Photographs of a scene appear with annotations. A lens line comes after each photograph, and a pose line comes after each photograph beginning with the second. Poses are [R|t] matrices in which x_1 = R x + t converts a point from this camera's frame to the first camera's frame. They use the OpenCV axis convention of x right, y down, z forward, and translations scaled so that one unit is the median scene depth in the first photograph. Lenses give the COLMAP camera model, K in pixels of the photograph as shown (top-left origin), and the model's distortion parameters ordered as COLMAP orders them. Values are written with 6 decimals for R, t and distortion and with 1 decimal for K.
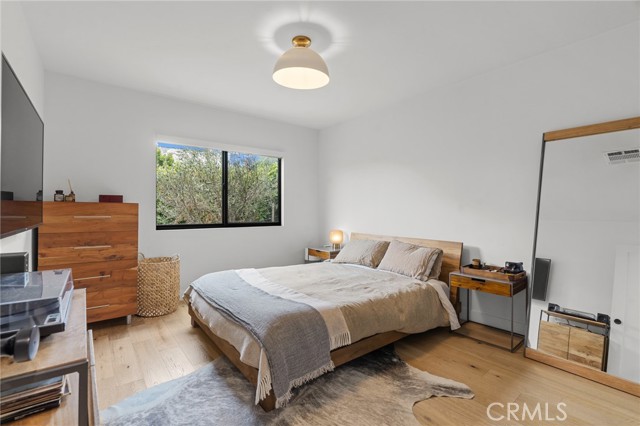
lens RADIAL K [[290.8, 0, 317.6], [0, 290.8, 210.5], [0, 0, 1]] dist [-0.002409, -0.000030]
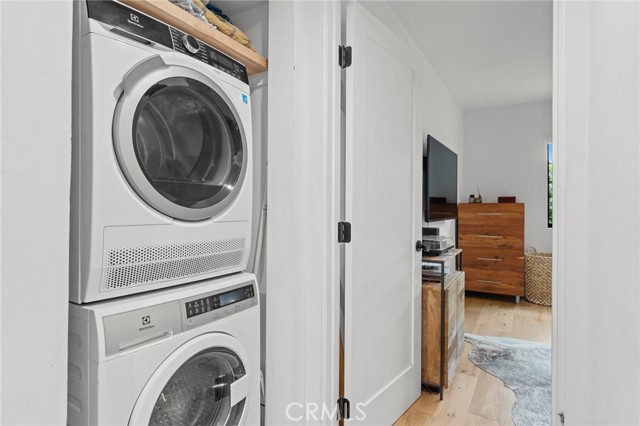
lens RADIAL K [[362.1, 0, 319.0], [0, 362.1, 210.7], [0, 0, 1]] dist [0.001638, 0.000161]
pose [[0.362101, -0.002424, -0.932136, 0.473030], [0.003289, 0.999994, -0.001323, 0.006027], [0.932133, -0.002586, 0.362107, -0.322997]]
